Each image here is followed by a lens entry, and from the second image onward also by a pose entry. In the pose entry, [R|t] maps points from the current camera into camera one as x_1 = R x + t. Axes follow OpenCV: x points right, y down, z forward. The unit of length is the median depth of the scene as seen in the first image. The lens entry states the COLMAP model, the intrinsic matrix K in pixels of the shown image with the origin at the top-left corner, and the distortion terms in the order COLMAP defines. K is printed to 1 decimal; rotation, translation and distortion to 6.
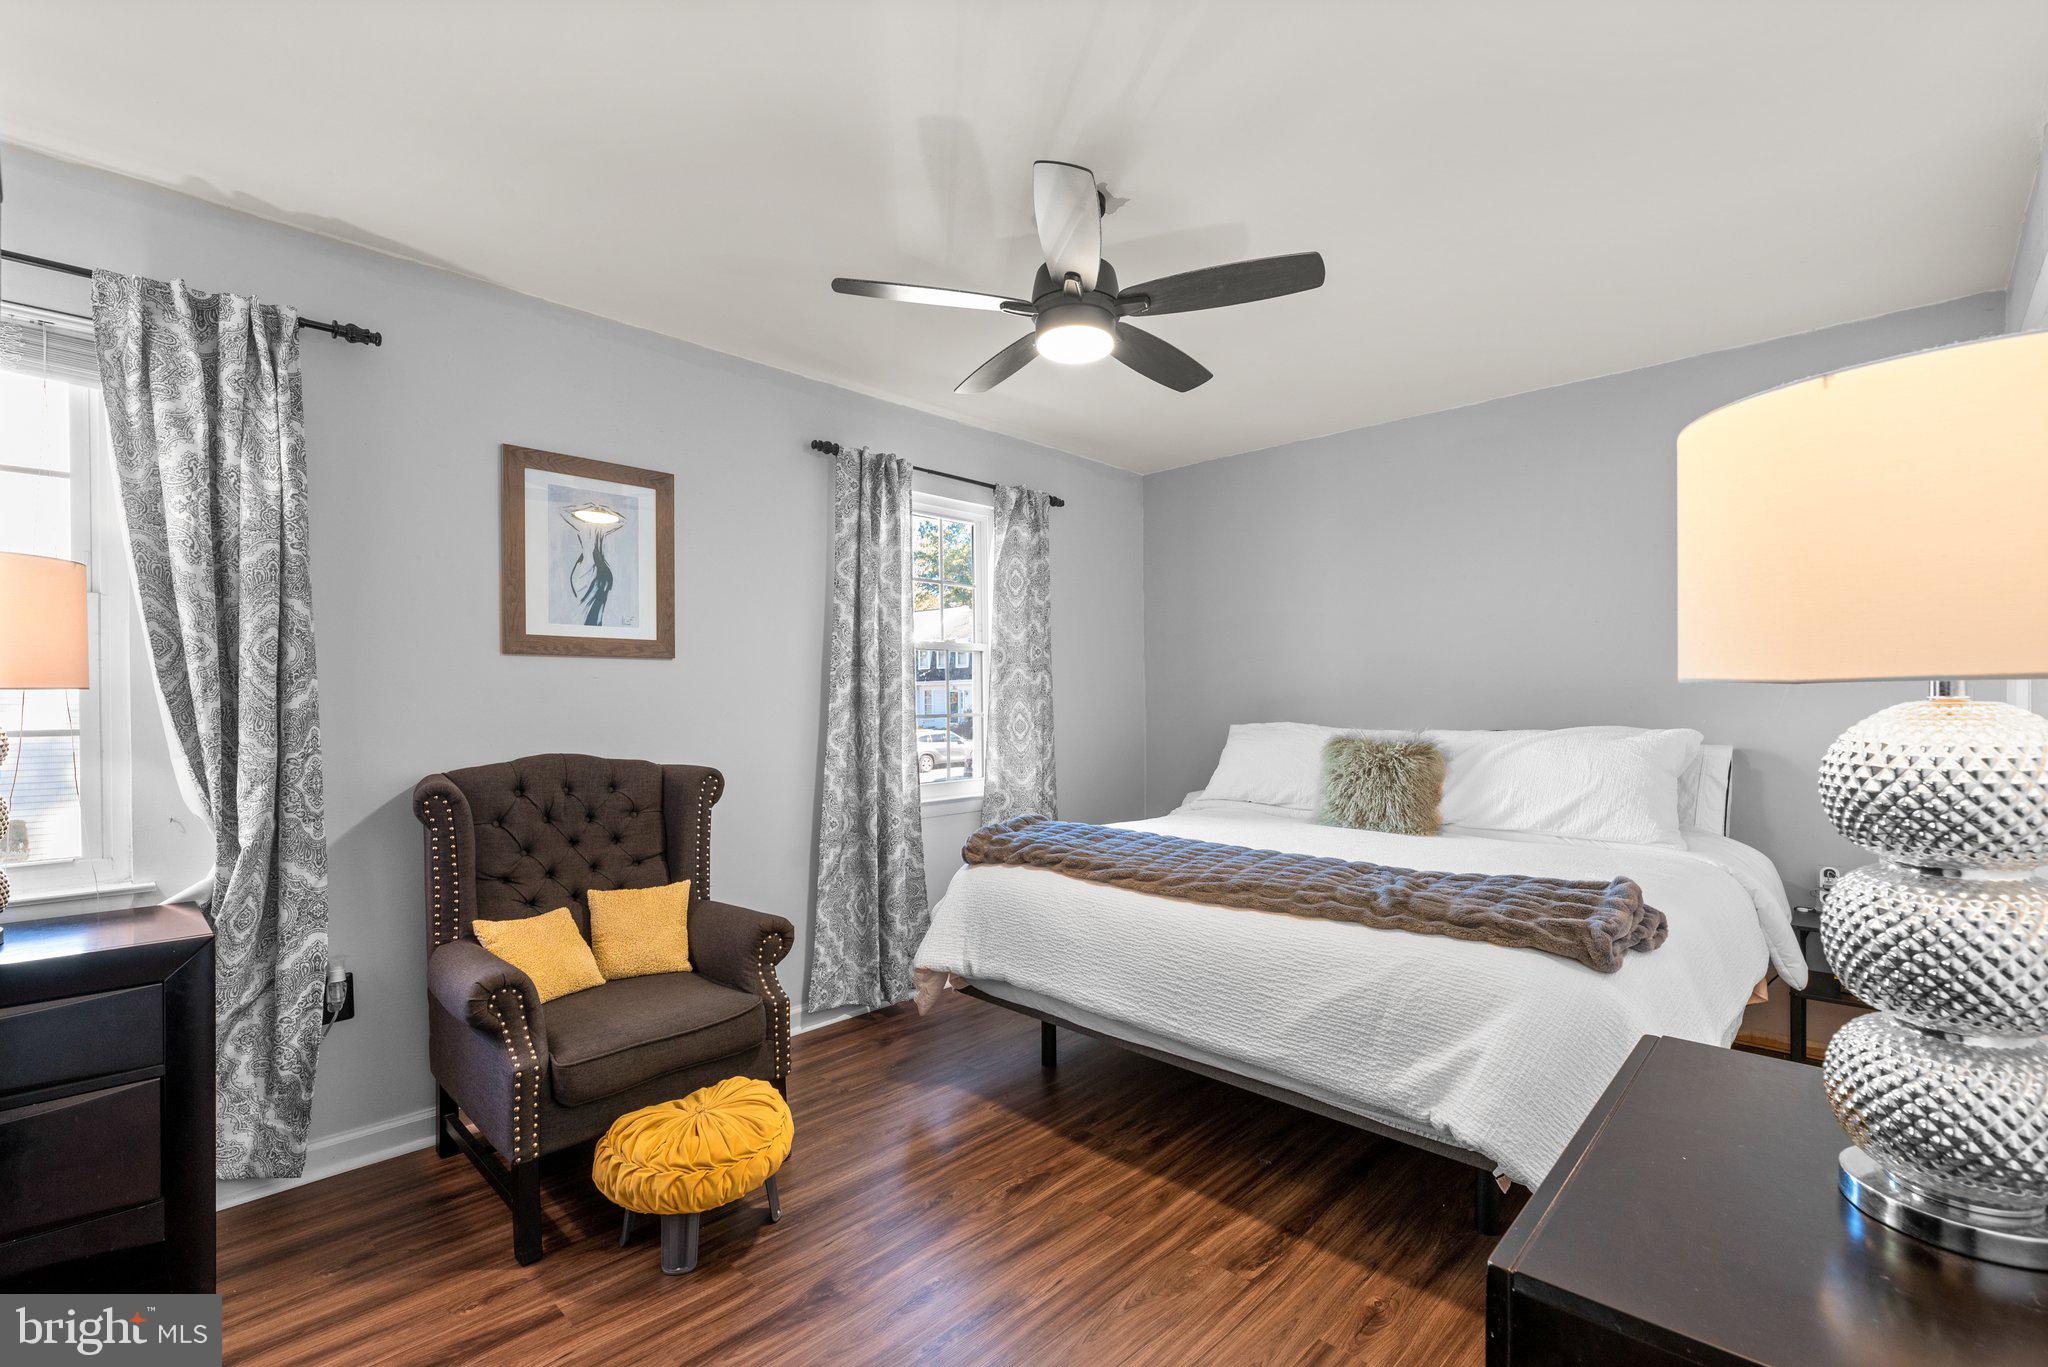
lens RADIAL K [[915.4, 0, 1020.9], [0, 915.4, 691.8], [0, 0, 1]] dist [0.004836, -0.001453]
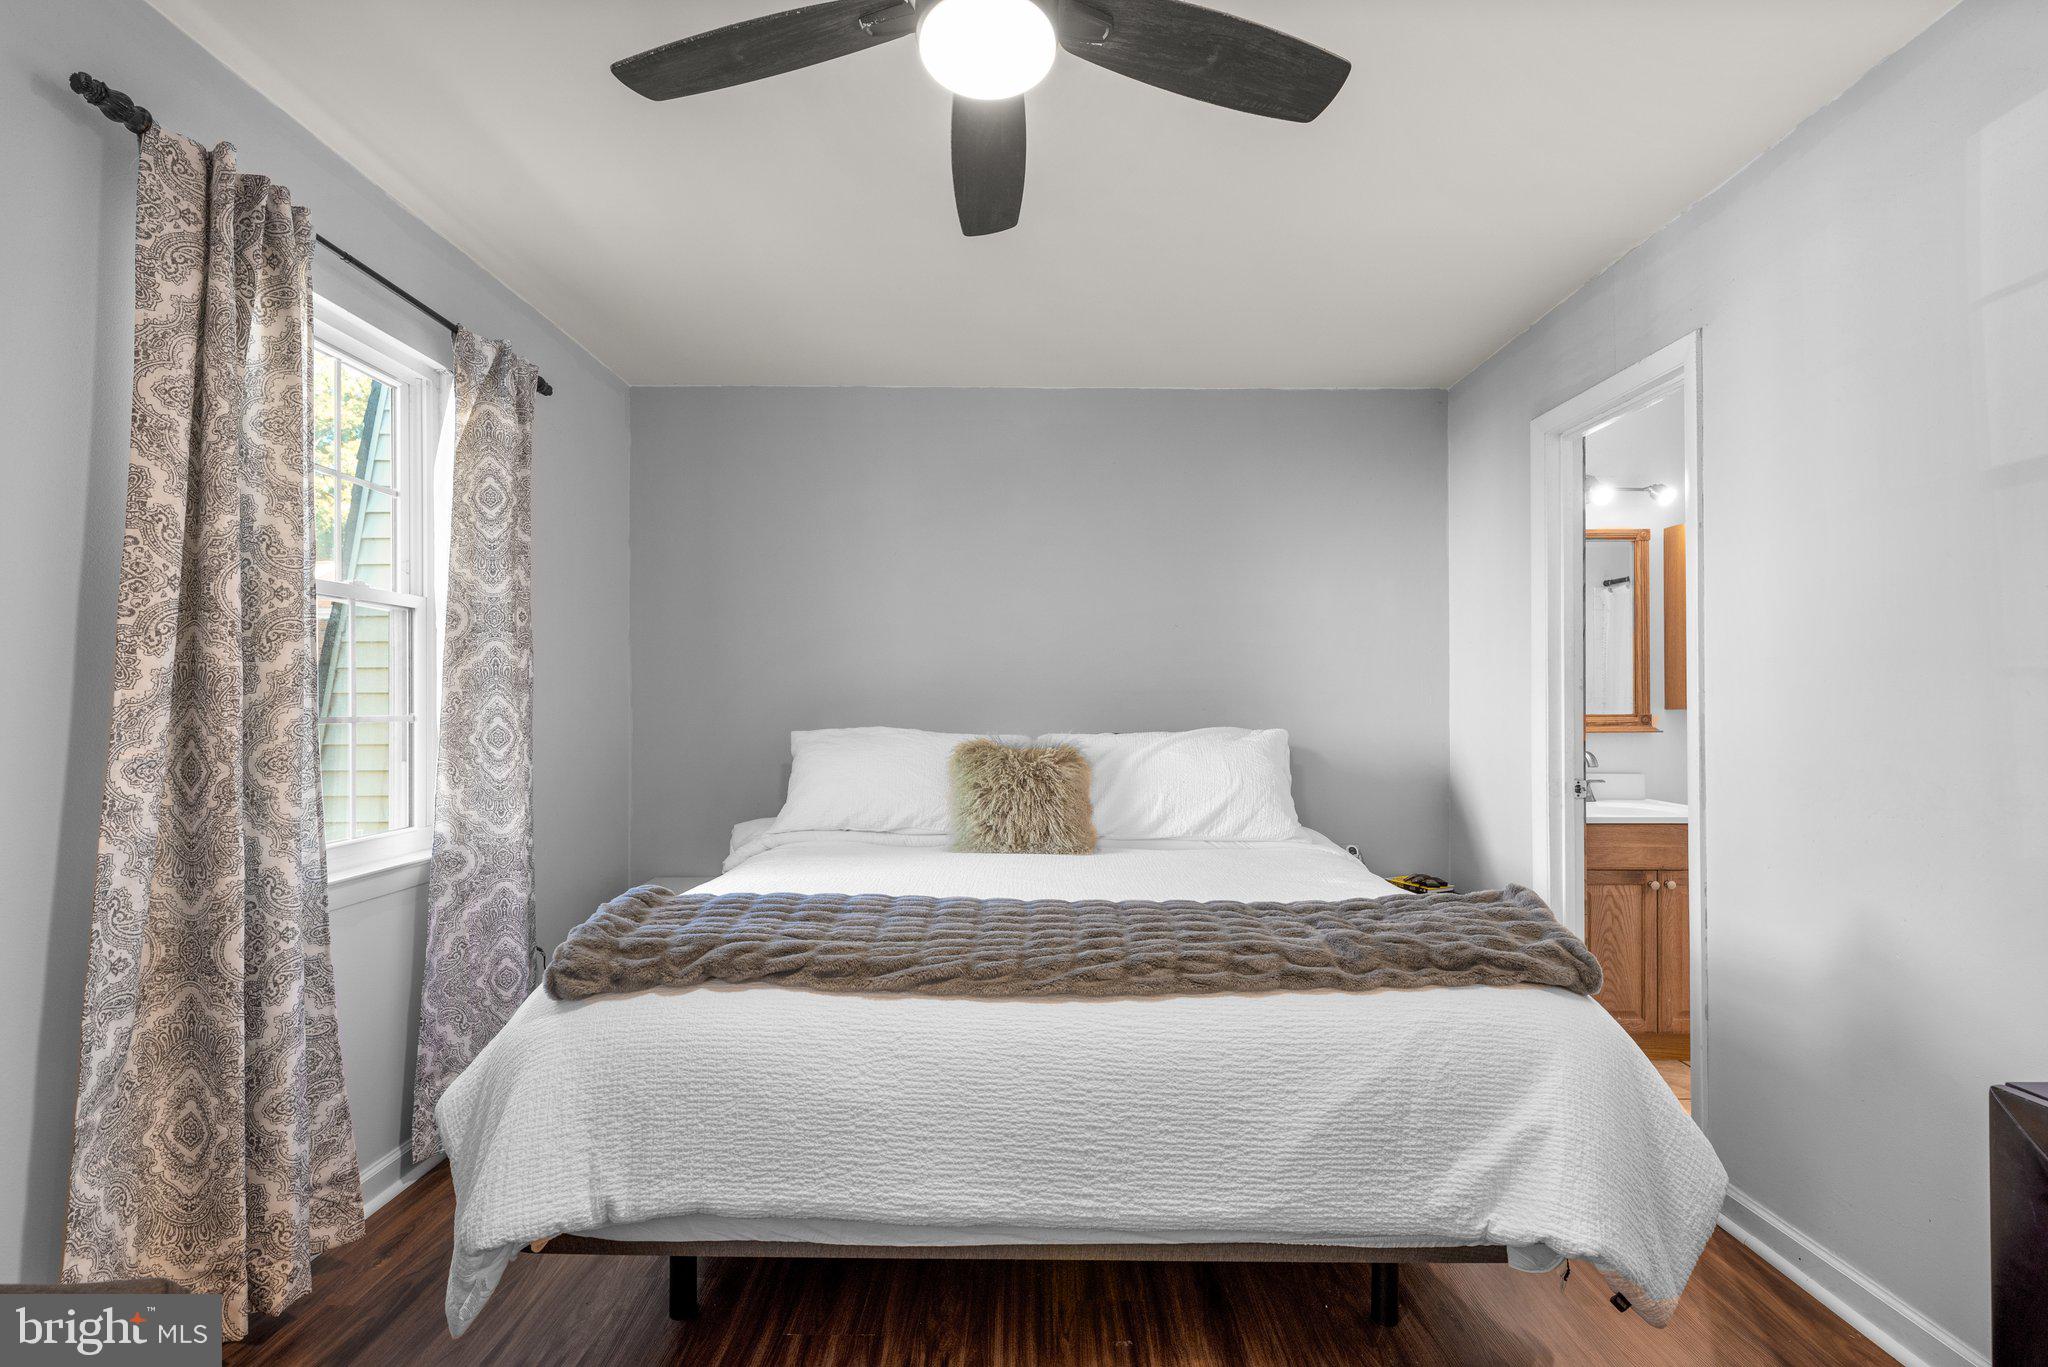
lens RADIAL K [[915.4, 0, 1026.0], [0, 915.4, 695.8], [0, 0, 1]] dist [0.004836, -0.001453]
pose [[0.716746, 0.016563, 0.697137, -0.199910], [-0.012816, 0.999862, -0.010579, 0.014468], [-0.697216, -0.001352, 0.716860, 0.377645]]
